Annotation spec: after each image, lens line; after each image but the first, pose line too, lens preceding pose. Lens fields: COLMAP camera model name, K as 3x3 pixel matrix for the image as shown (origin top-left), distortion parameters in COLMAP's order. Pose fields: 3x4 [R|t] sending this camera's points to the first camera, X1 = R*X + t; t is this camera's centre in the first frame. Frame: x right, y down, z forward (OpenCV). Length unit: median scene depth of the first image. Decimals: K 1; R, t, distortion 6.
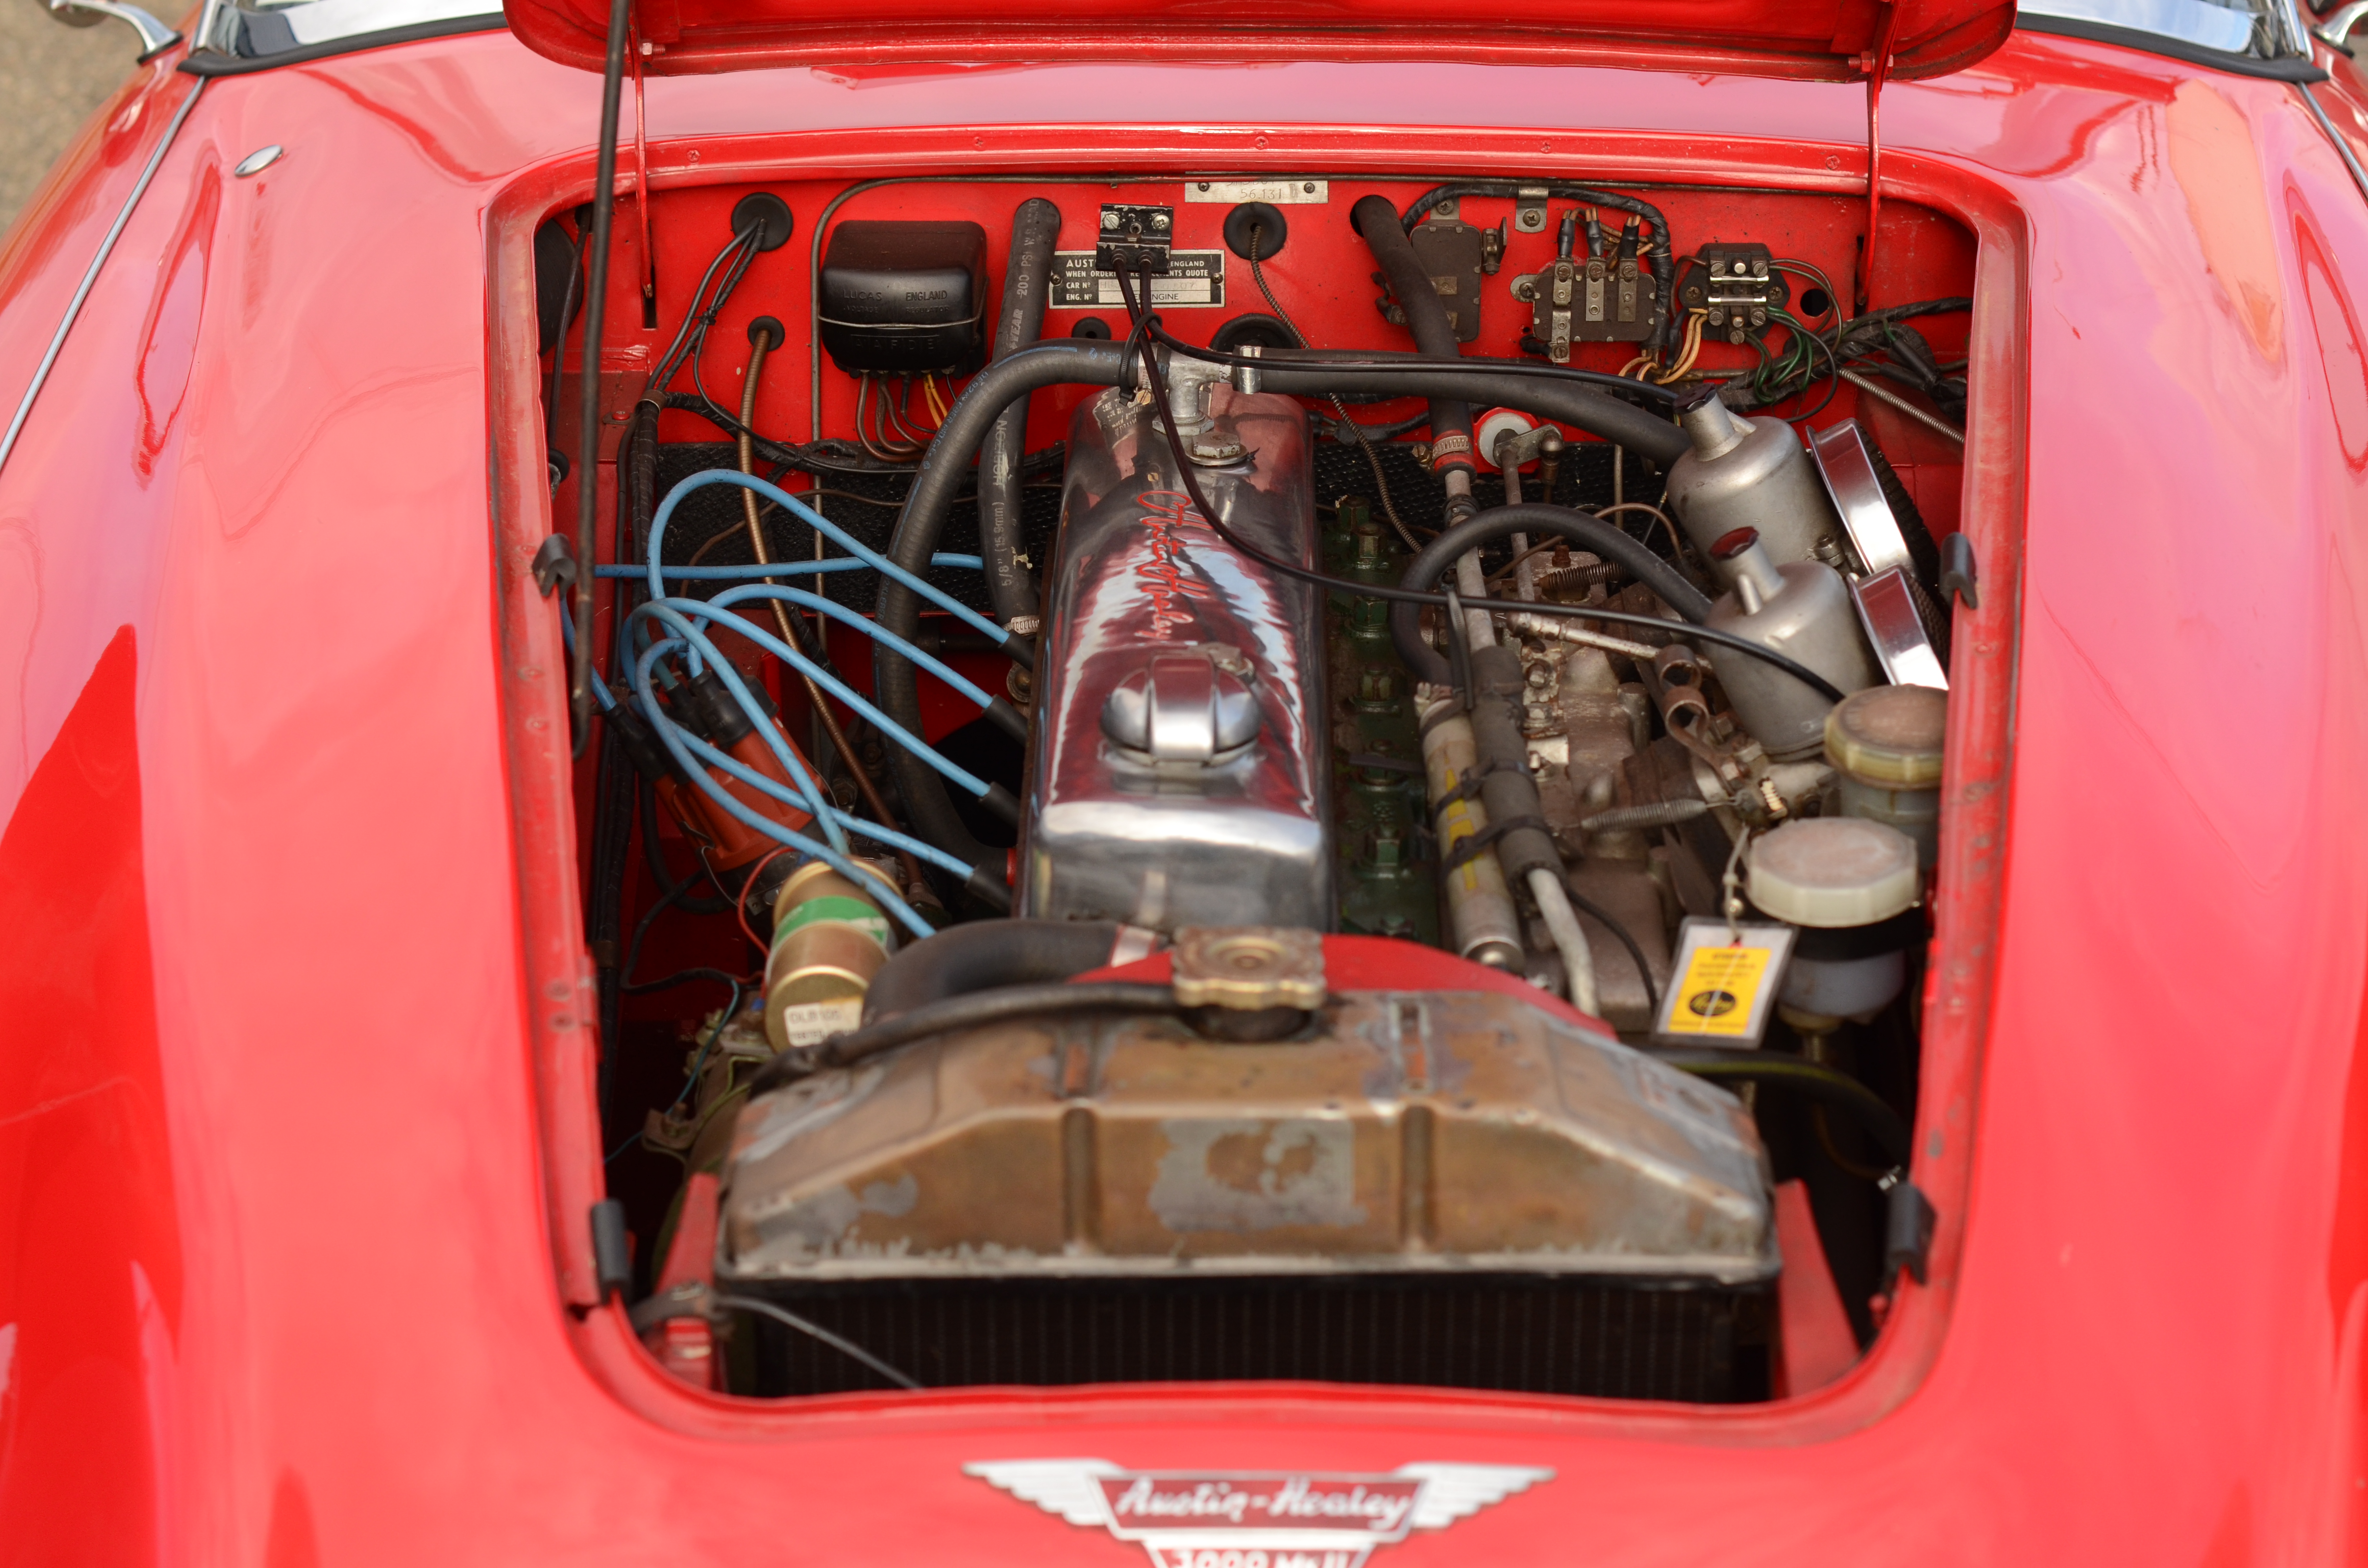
lens RADIAL K [[5219.9, 0, 1184.5], [0, 5219.9, 788.9], [0, 0, 1]] dist [-0.161479, 0.000000]
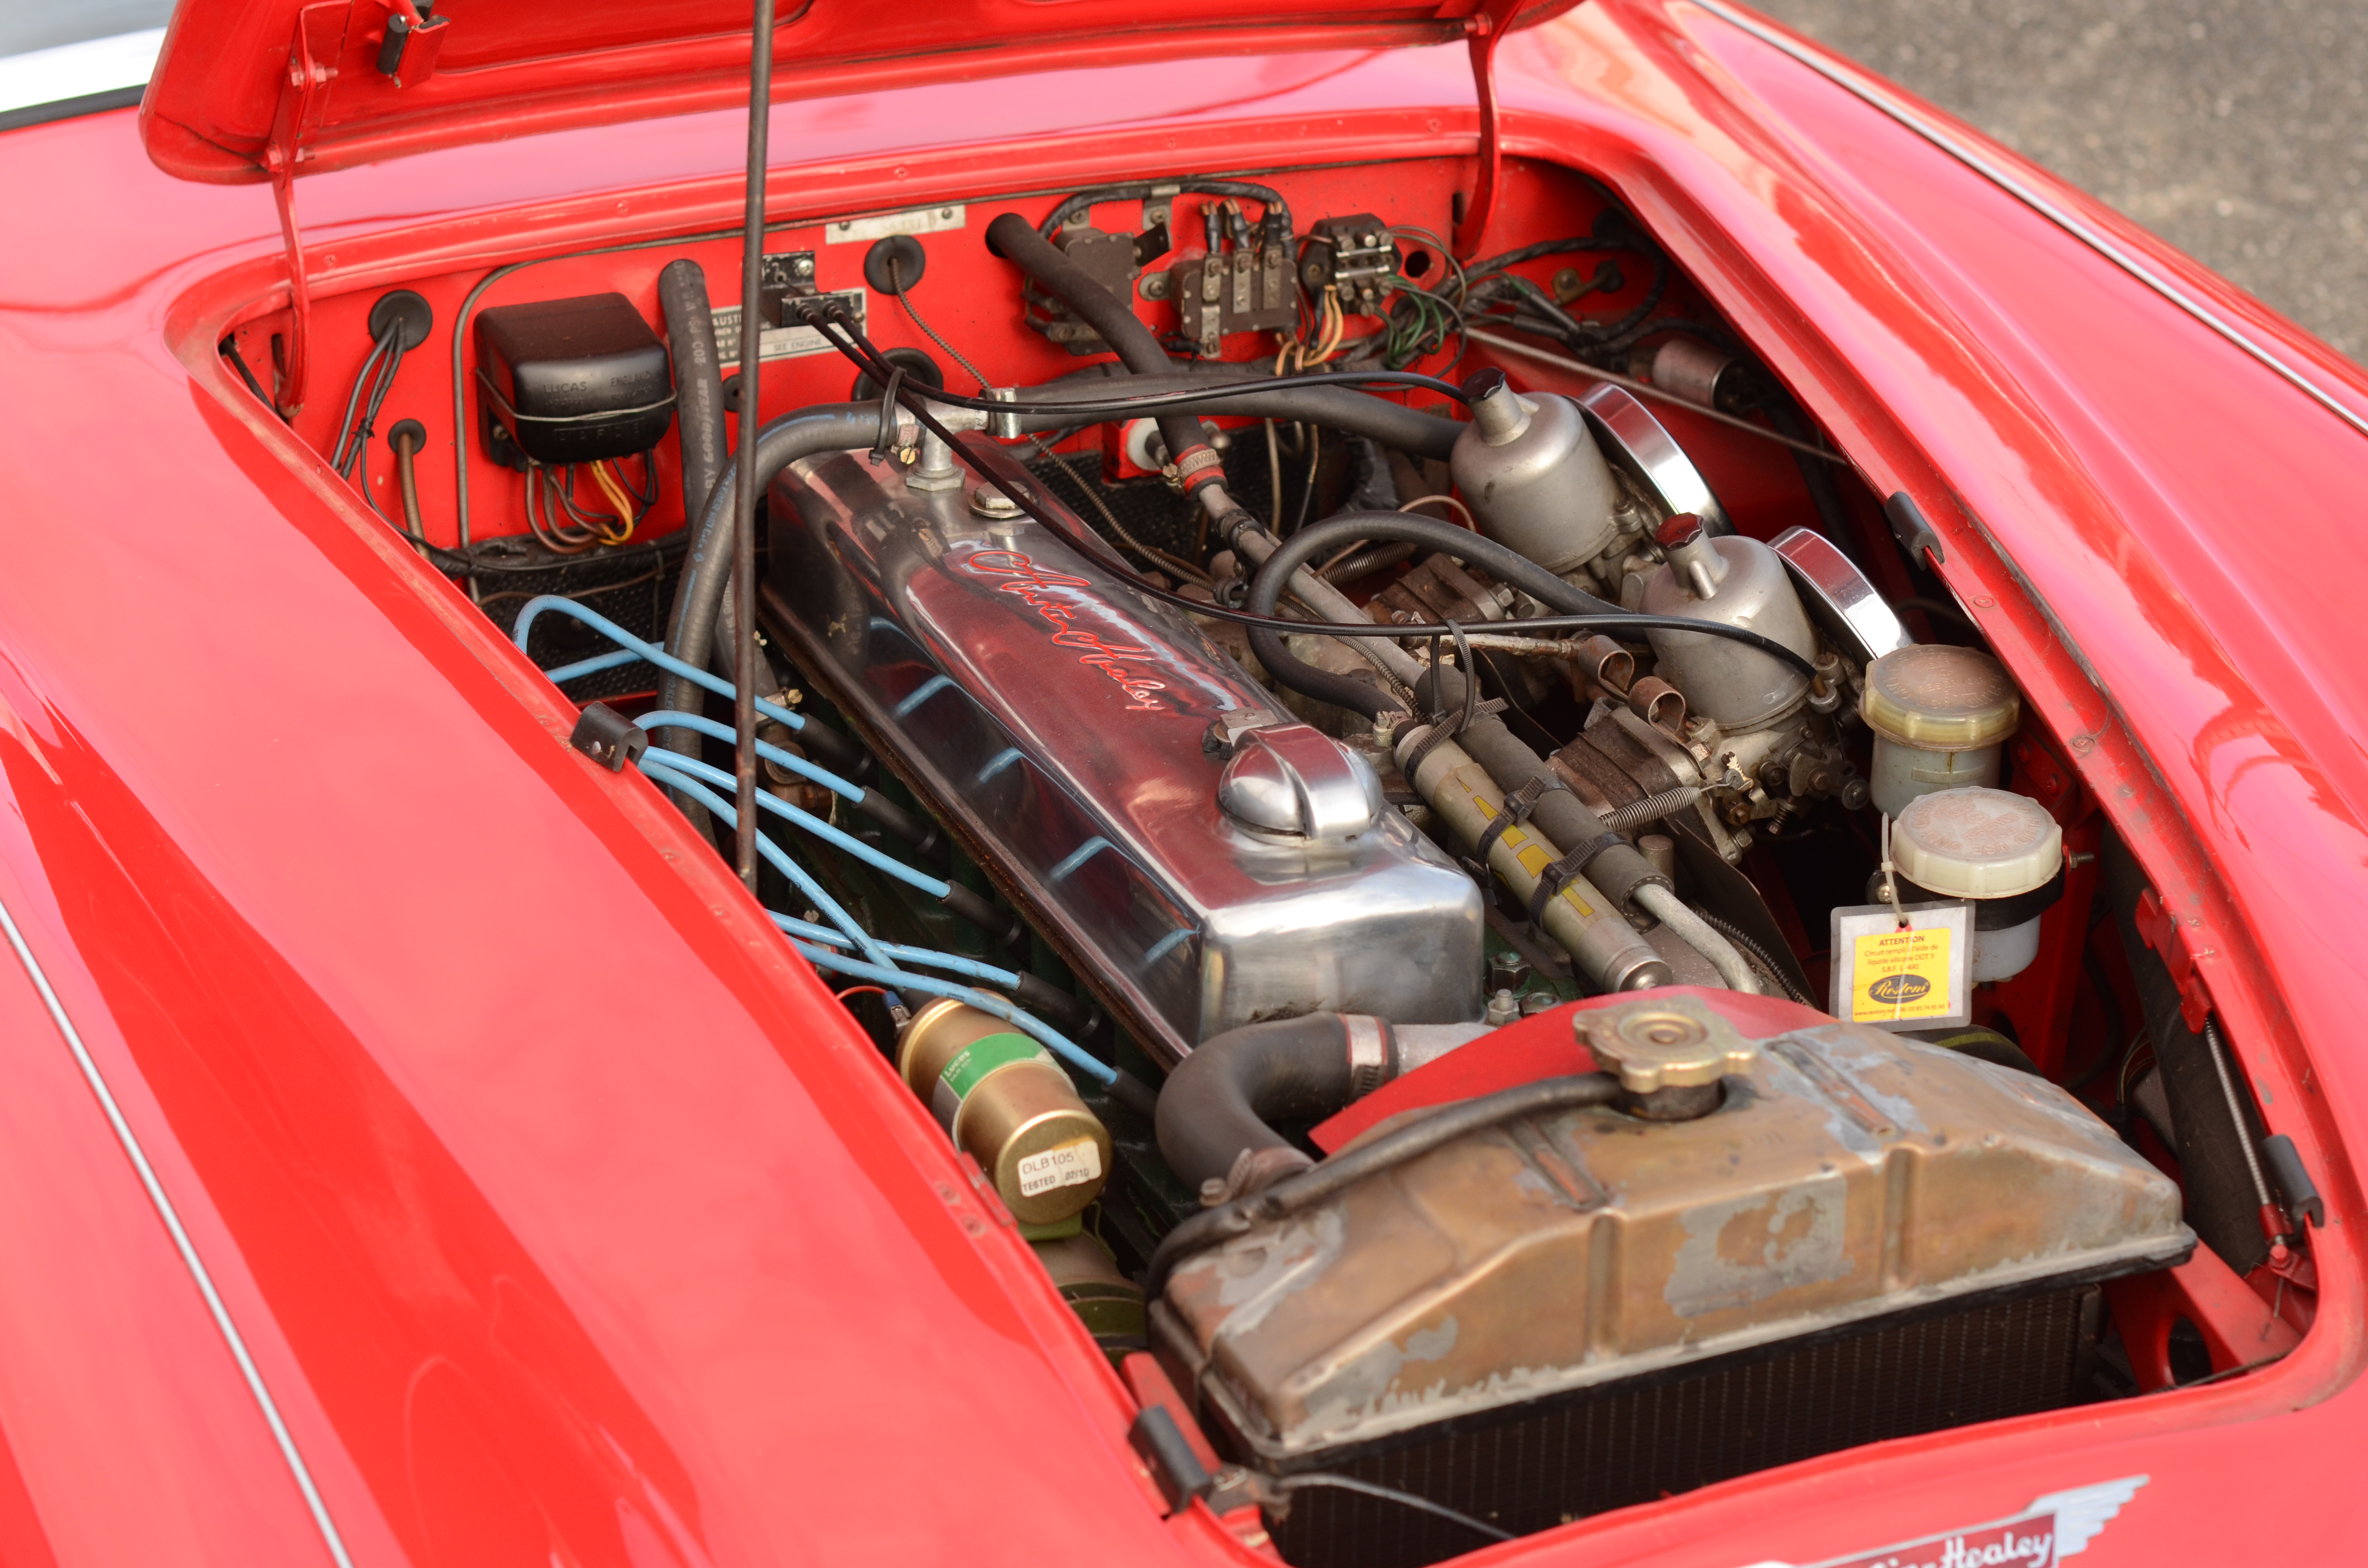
lens RADIAL K [[5219.9, 0, 1181.4], [0, 5219.9, 782.8], [0, 0, 1]] dist [-0.161479, 0.000000]
pose [[0.918880, -0.160537, 0.360398, -0.358557], [0.147330, 0.987013, 0.064022, -0.078162], [-0.365996, -0.005731, 0.930599, 0.089960]]
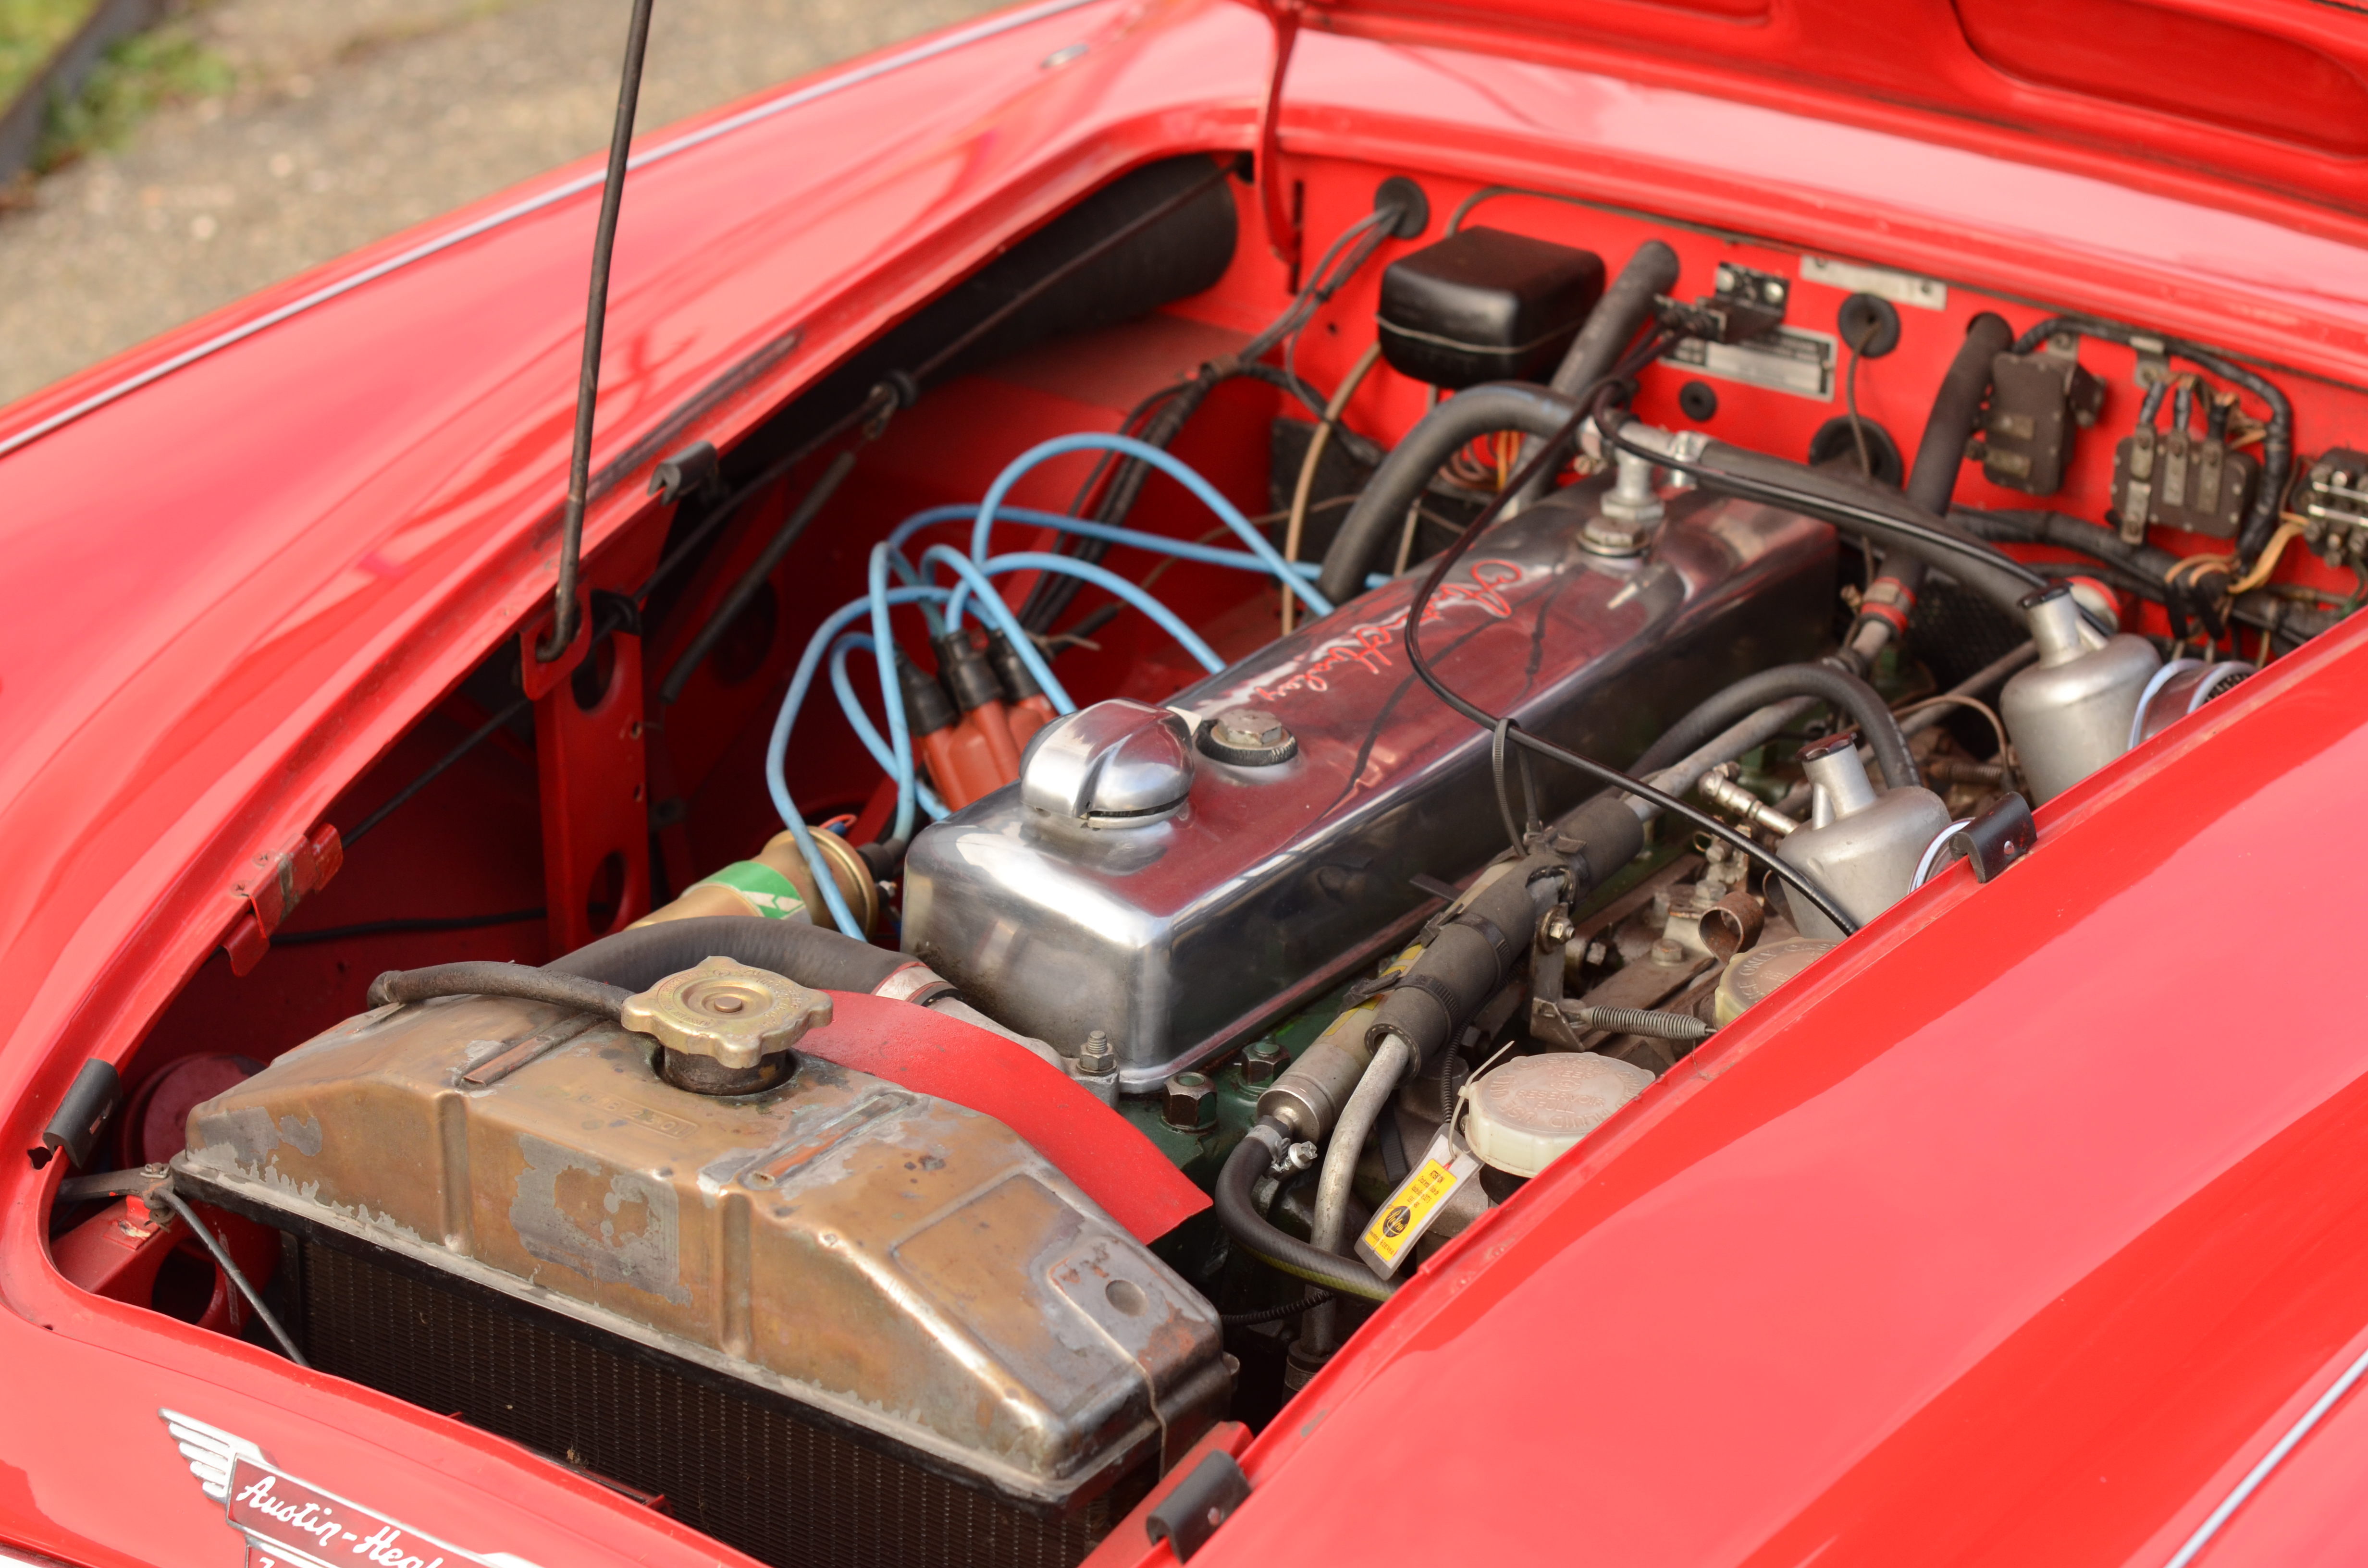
lens RADIAL K [[5219.9, 0, 1186.7], [0, 5219.9, 783.5], [0, 0, 1]] dist [-0.161479, 0.000000]
pose [[0.837718, 0.244806, -0.488159, 0.440650], [-0.243770, 0.967525, 0.066873, -0.073201], [0.488676, 0.062978, 0.870189, 0.197830]]
